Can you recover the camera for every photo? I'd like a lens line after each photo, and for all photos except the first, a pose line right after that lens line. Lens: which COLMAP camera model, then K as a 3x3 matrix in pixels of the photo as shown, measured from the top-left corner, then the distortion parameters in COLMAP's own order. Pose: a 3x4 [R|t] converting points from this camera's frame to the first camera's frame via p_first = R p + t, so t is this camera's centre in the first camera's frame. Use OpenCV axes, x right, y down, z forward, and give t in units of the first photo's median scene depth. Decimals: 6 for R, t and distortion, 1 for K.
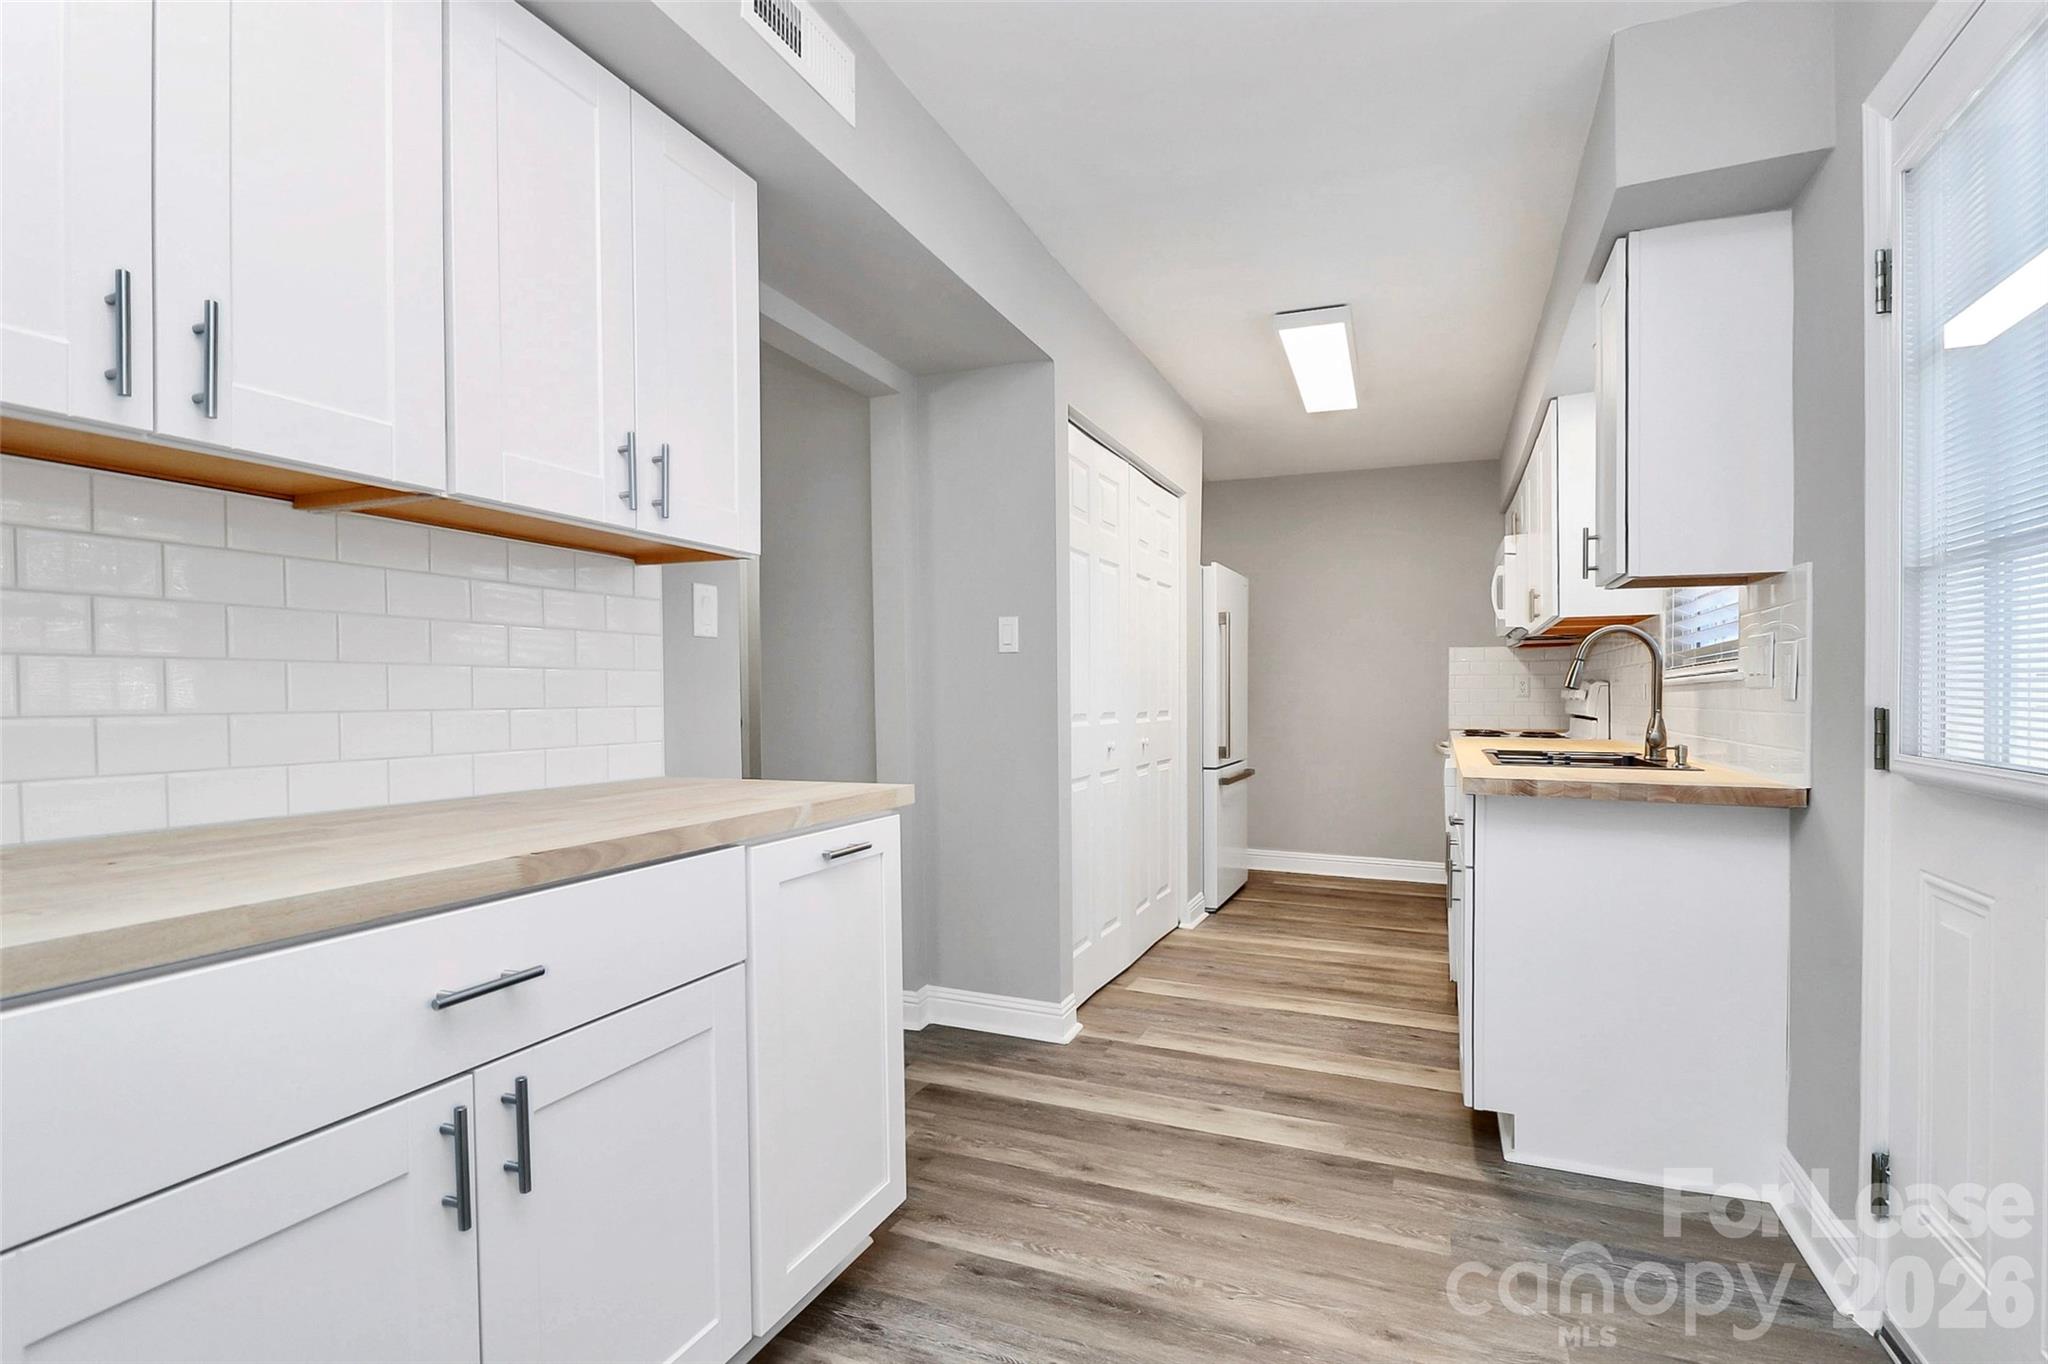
lens RADIAL K [[991.7, 0, 1018.5], [0, 991.7, 676.6], [0, 0, 1]] dist [0.003106, -0.009088]
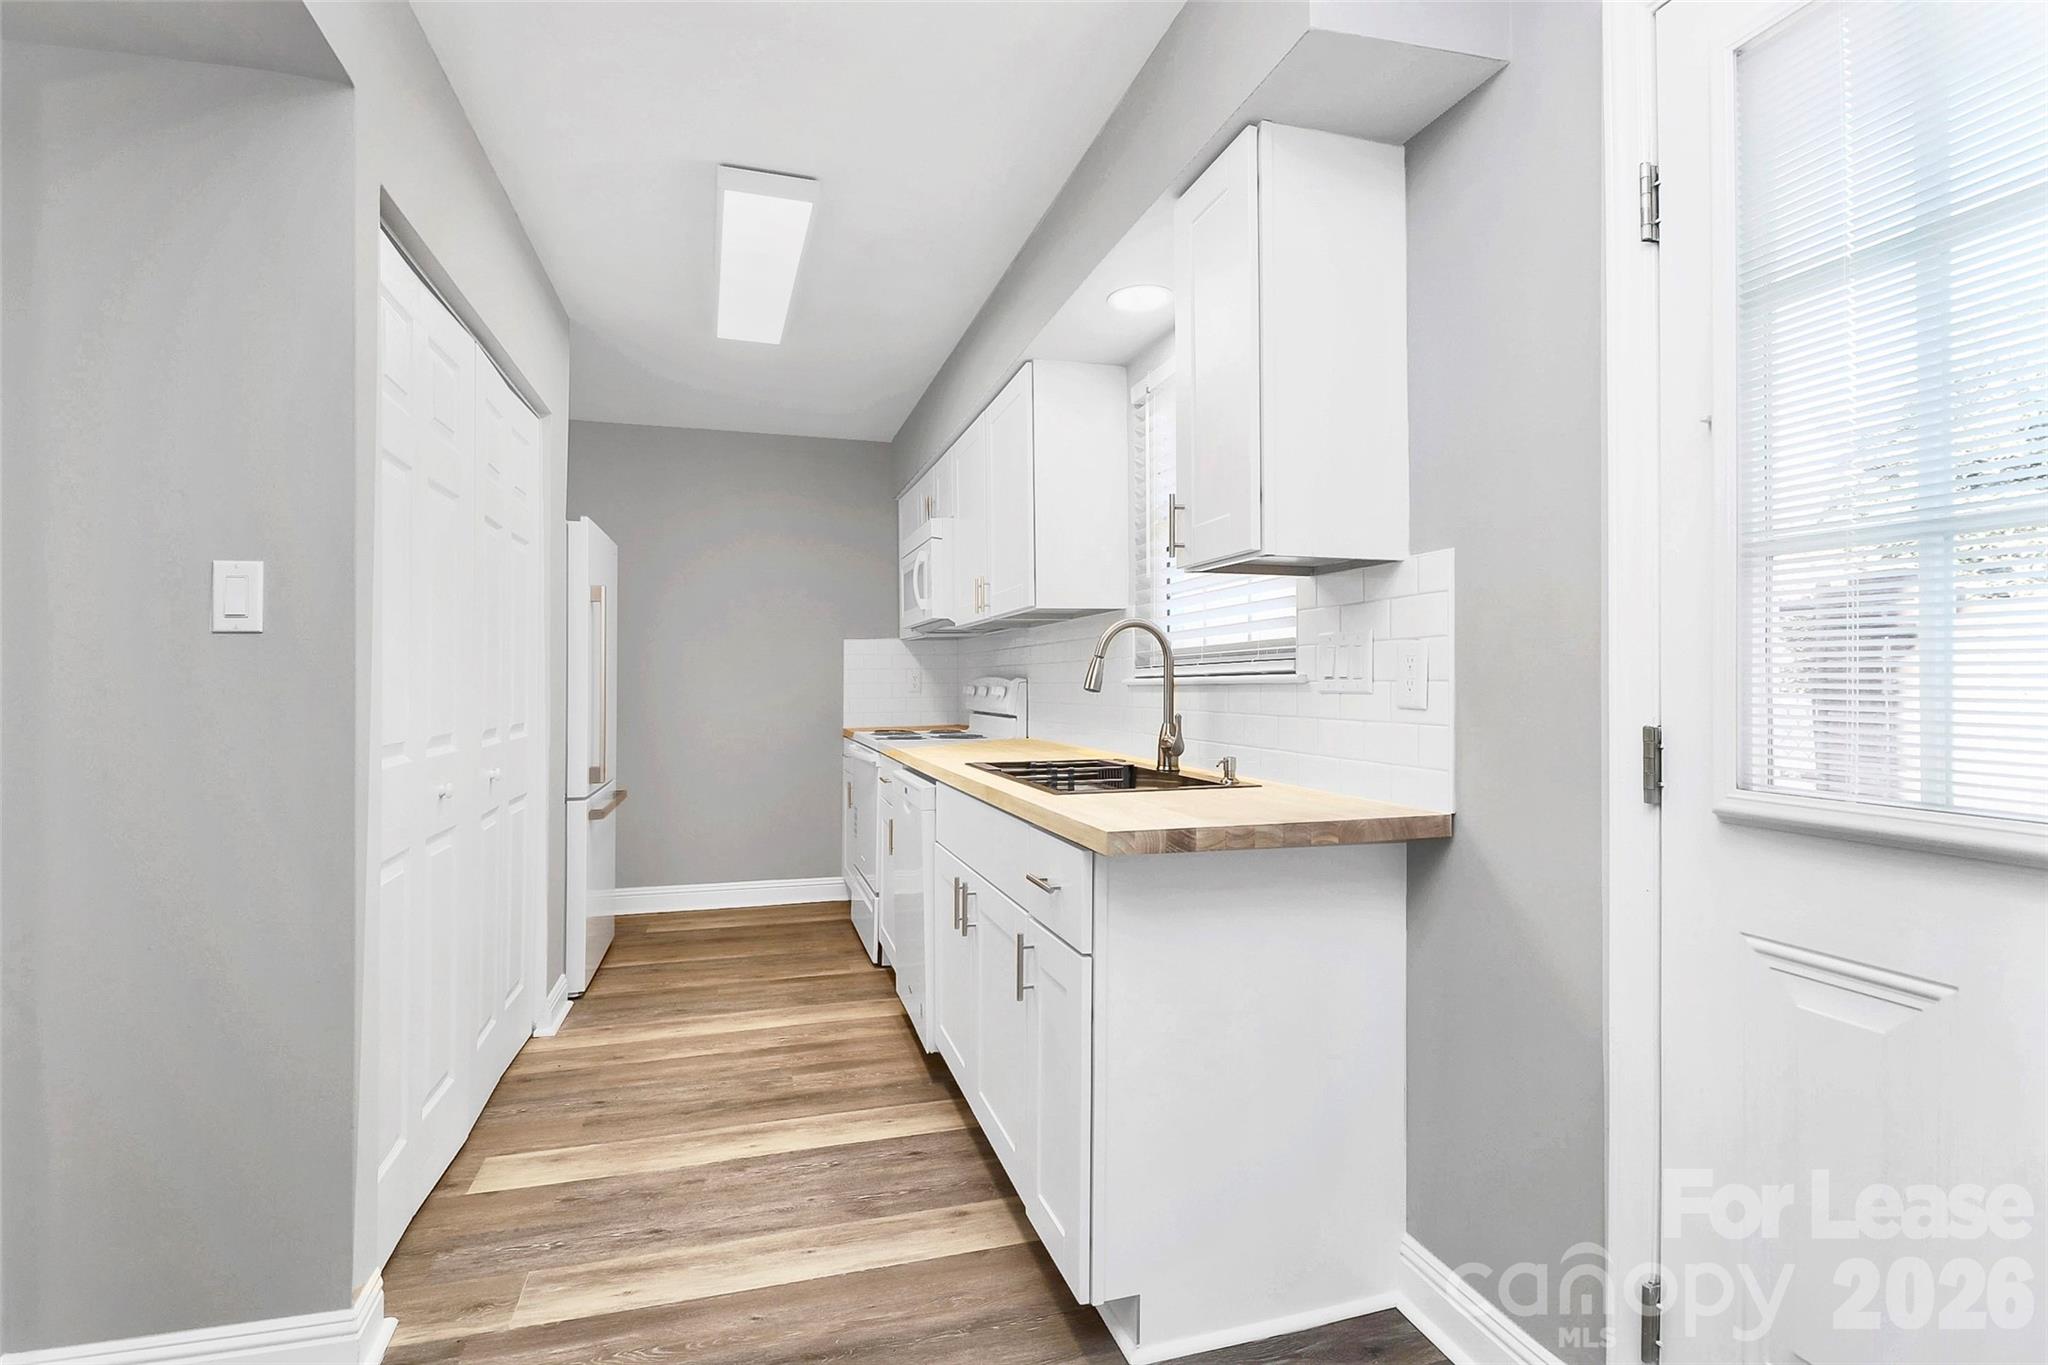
lens RADIAL K [[973.9, 0, 1021.3], [0, 973.9, 641.5], [0, 0, 1]] dist [0.000051, -0.000843]
pose [[0.773432, 0.018831, 0.633599, -0.012877], [-0.002734, 0.999648, -0.026373, -0.006739], [-0.633873, 0.018665, 0.773212, 0.327676]]
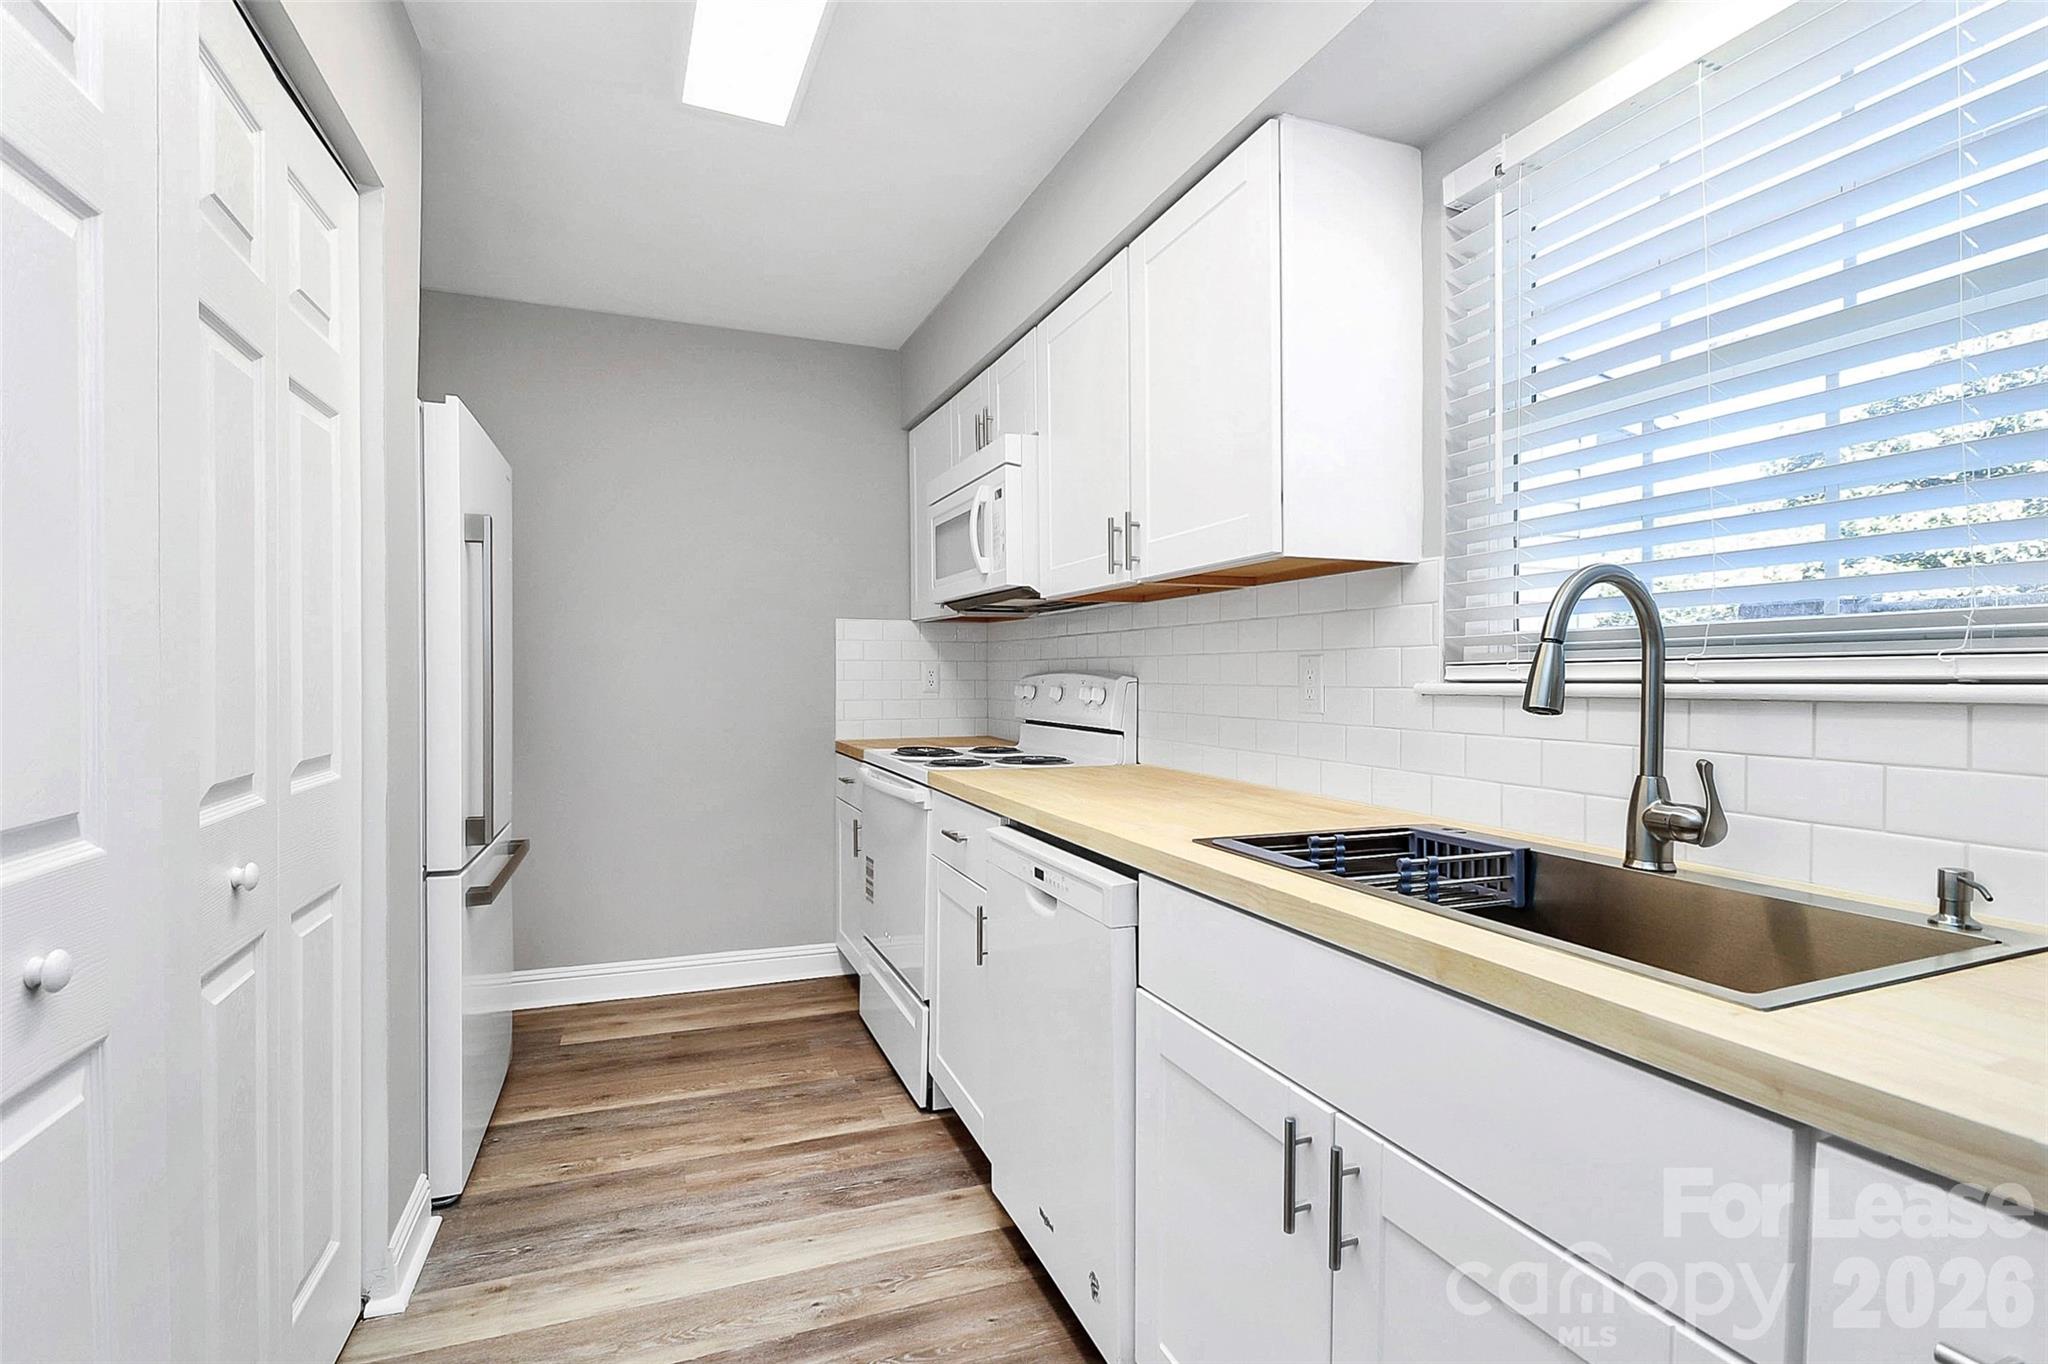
lens RADIAL K [[991.7, 0, 1018.5], [0, 991.7, 676.6], [0, 0, 1]] dist [0.003106, -0.009088]
pose [[0.721831, -0.000203, 0.692069, 0.104027], [-0.015003, 0.999760, 0.015941, -0.004556], [-0.691906, -0.021889, 0.721655, 0.713702]]
